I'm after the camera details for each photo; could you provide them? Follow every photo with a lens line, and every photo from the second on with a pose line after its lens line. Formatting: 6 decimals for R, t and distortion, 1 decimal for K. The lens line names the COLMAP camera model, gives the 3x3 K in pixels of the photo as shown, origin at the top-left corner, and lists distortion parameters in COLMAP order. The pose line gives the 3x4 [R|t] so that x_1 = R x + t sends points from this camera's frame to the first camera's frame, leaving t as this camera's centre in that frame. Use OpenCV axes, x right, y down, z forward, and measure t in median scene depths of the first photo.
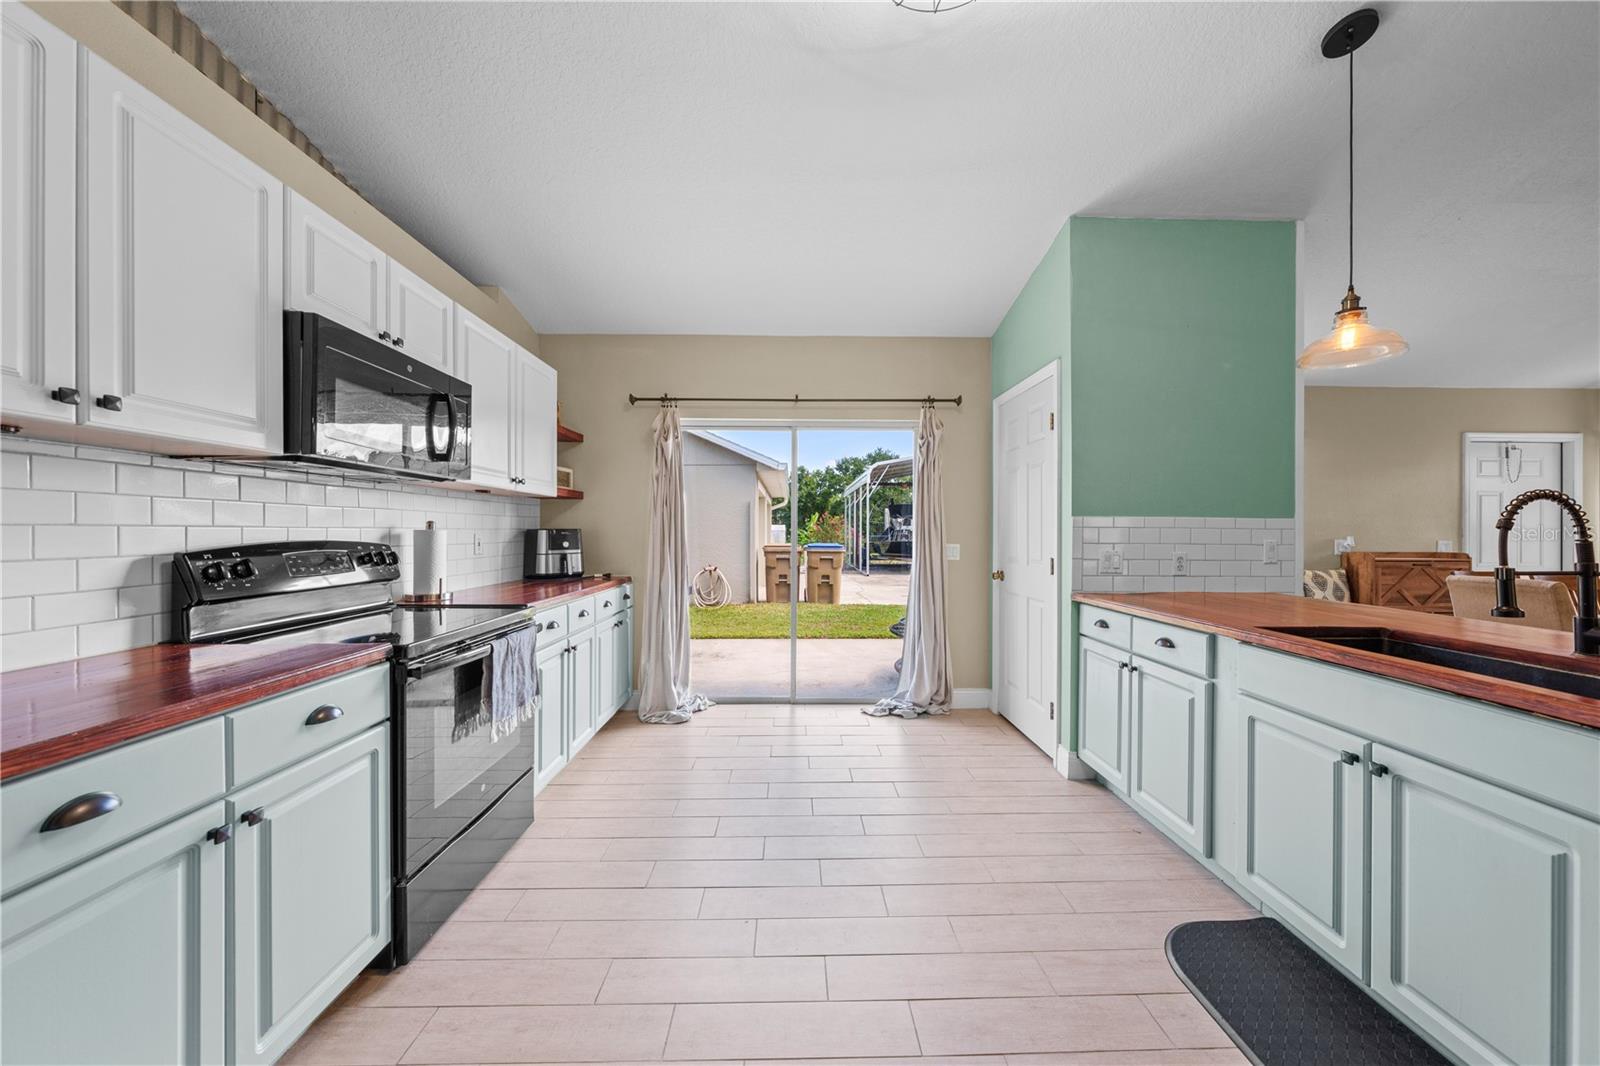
lens RADIAL K [[540.4, 0, 804.2], [0, 540.4, 531.7], [0, 0, 1]] dist [-0.002387, 0.000087]
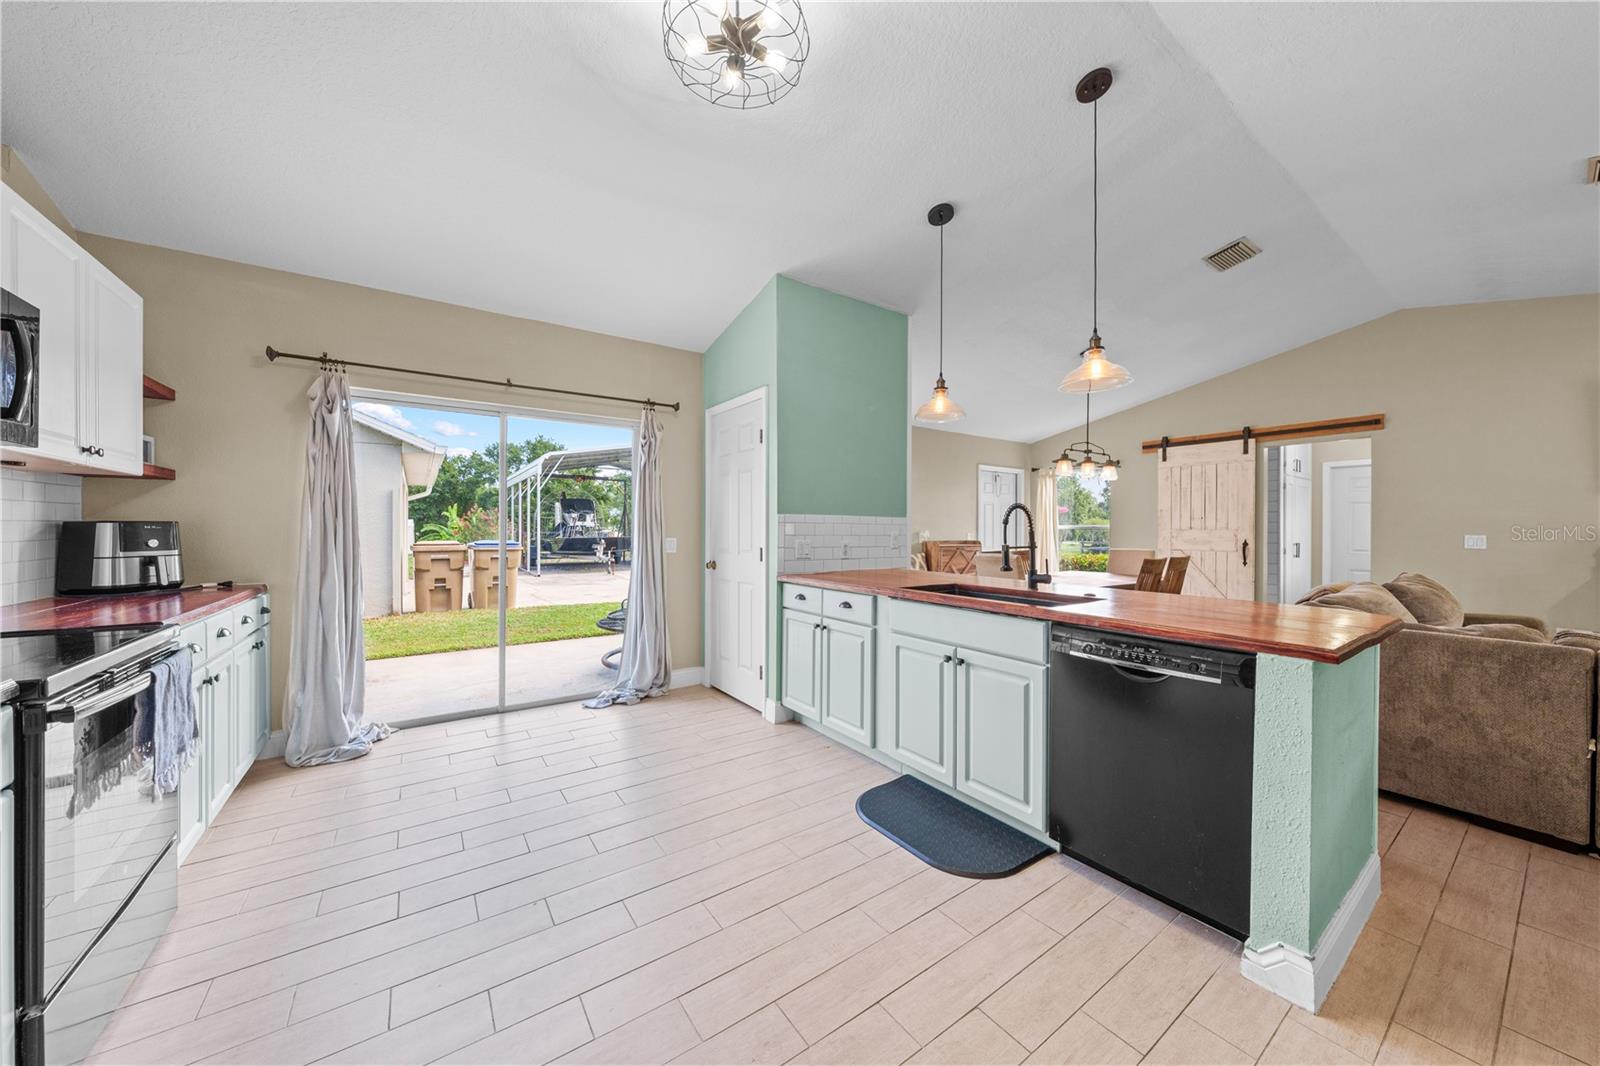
lens RADIAL K [[550.5, 0, 800.6], [0, 550.5, 530.1], [0, 0, 1]] dist [-0.000921, -0.000216]
pose [[0.833141, -0.001868, 0.553057, -0.165063], [-0.000024, 0.999994, 0.003413, 0.004786], [-0.553061, -0.002857, 0.833136, -0.093213]]
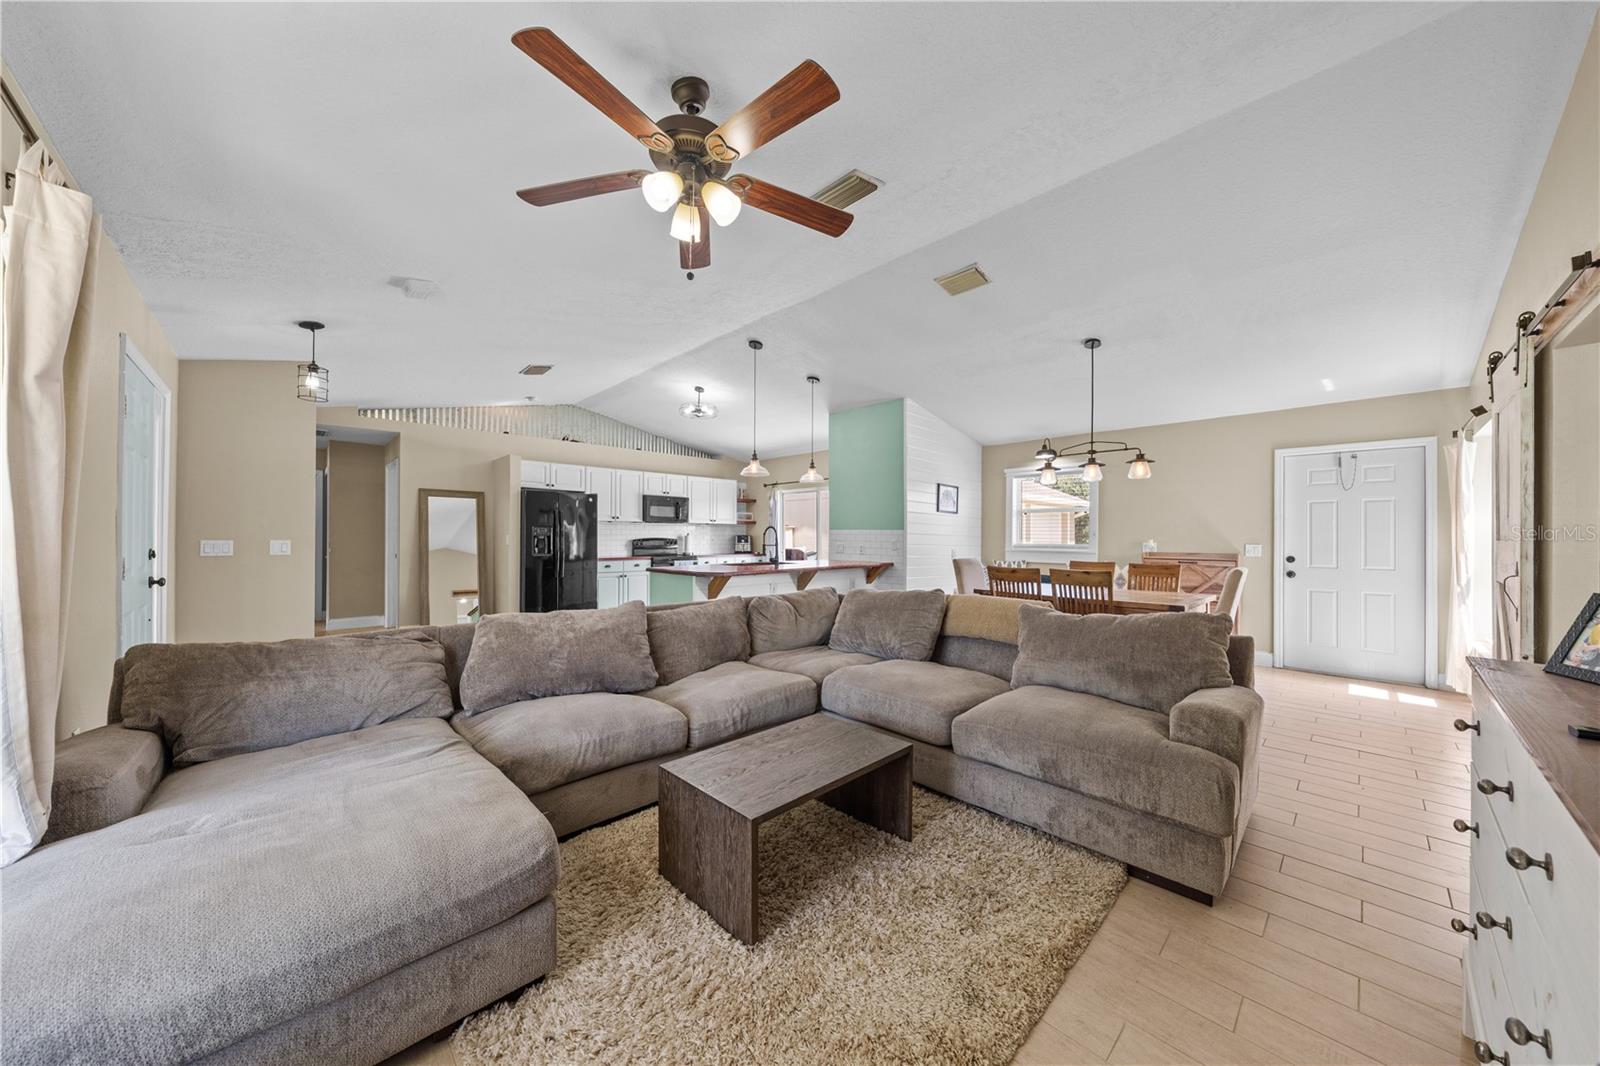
lens RADIAL K [[540.4, 0, 805.9], [0, 540.4, 534.4], [0, 0, 1]] dist [-0.002387, 0.000087]
pose [[0.681195, -0.002519, -0.732098, 2.290366], [-0.002295, 0.999982, -0.005576, 0.006399], [0.732098, 0.005478, 0.681177, -0.832765]]
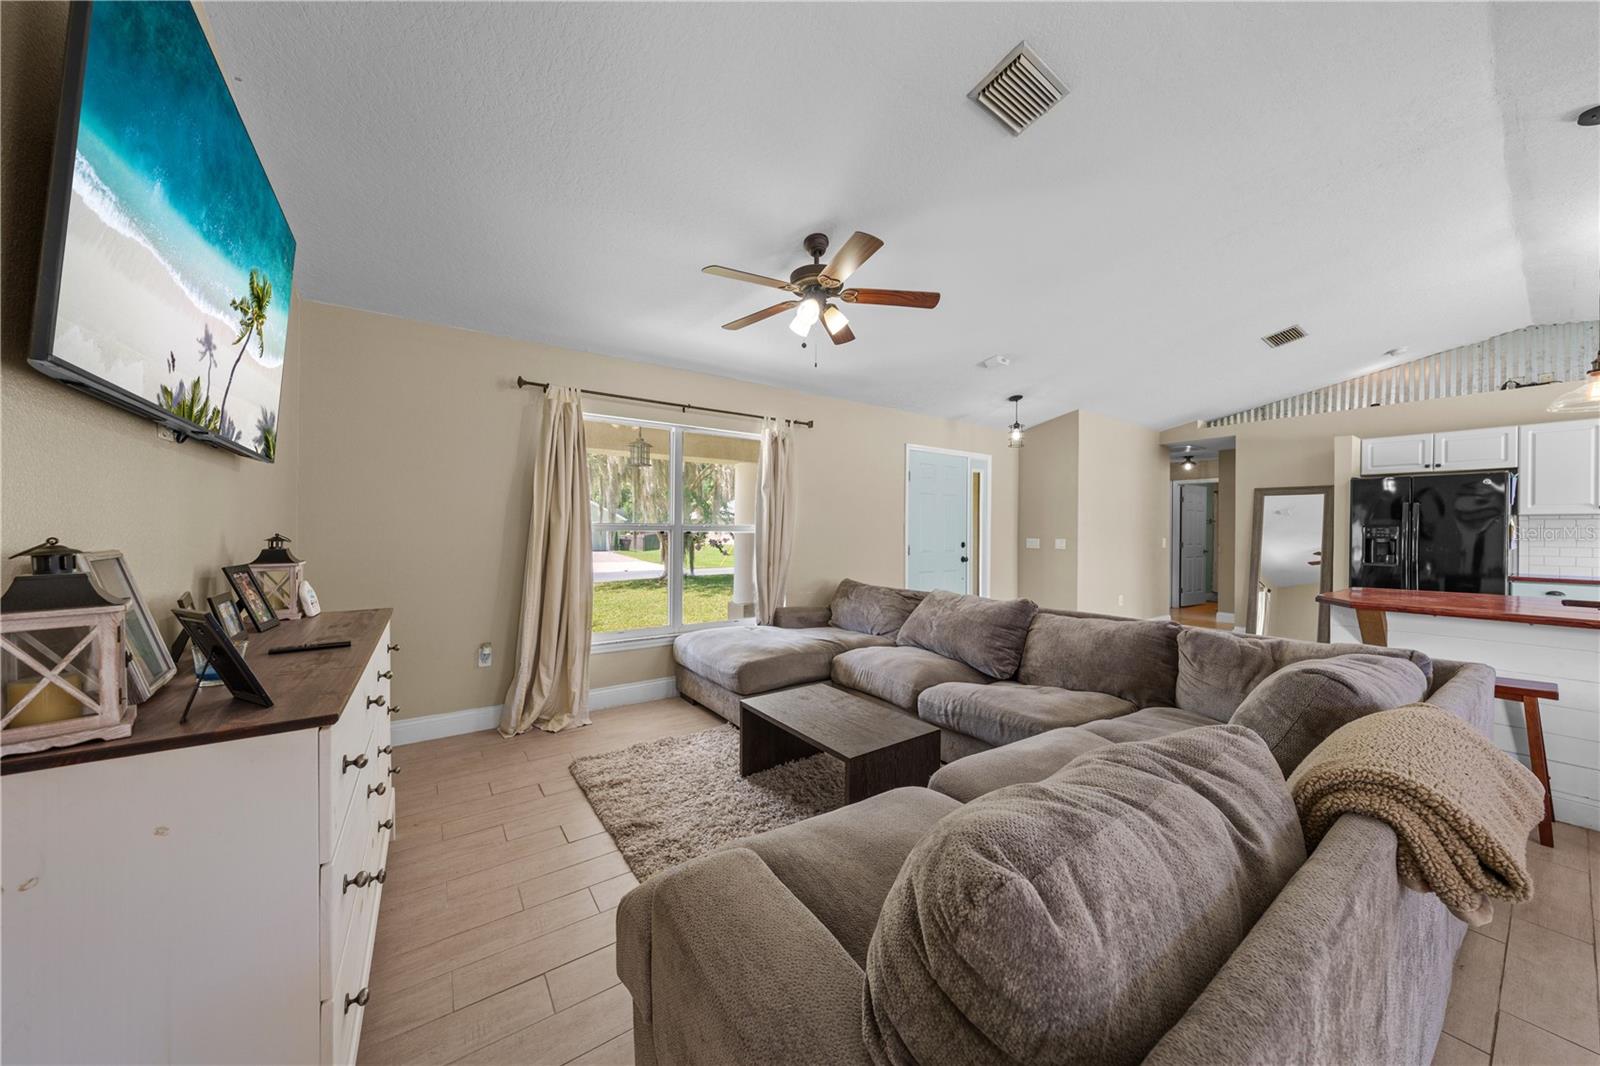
lens RADIAL K [[540.4, 0, 800.4], [0, 540.4, 532.6], [0, 0, 1]] dist [-0.002387, 0.000087]
pose [[-0.830983, -0.007093, -0.556252, 2.290407], [-0.009757, 0.999951, 0.001825, -0.002347], [0.556212, 0.006944, -0.831011, 0.384651]]
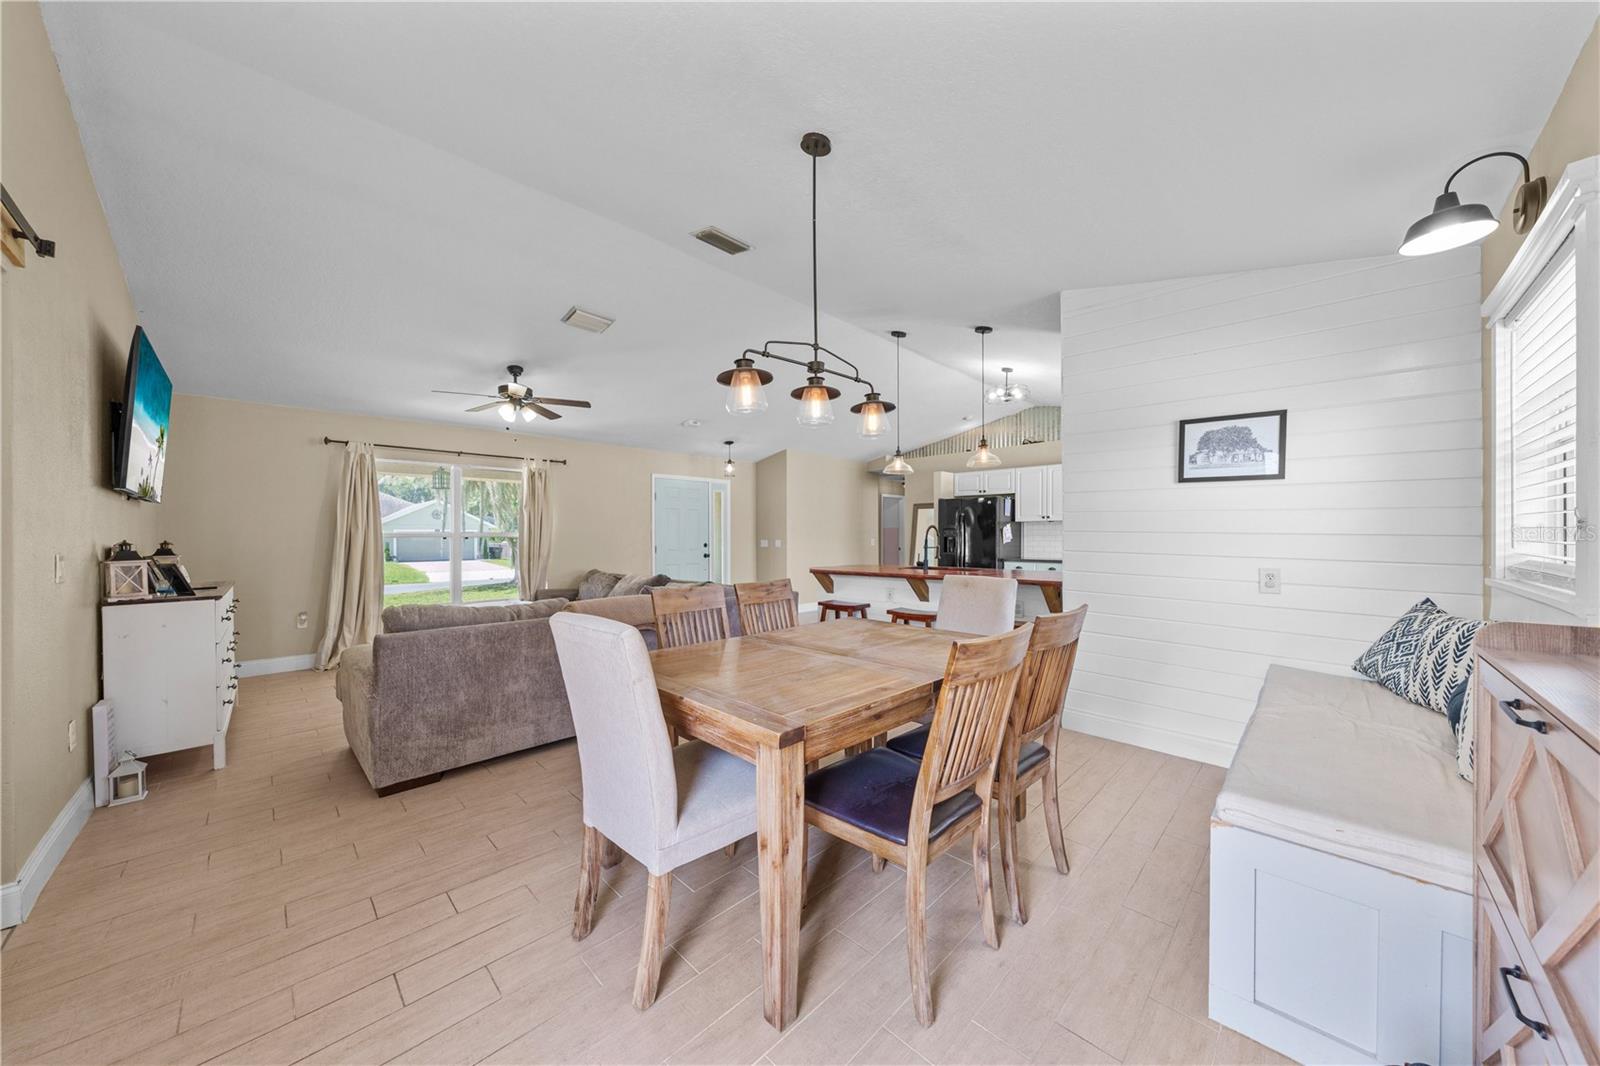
lens RADIAL K [[540.4, 0, 798.6], [0, 540.4, 538.6], [0, 0, 1]] dist [-0.002387, 0.000087]
pose [[-0.718548, 0.003029, -0.695471, 2.263886], [0.001978, 0.999995, 0.002311, 0.002185], [0.695474, 0.000285, -0.718551, 1.485106]]
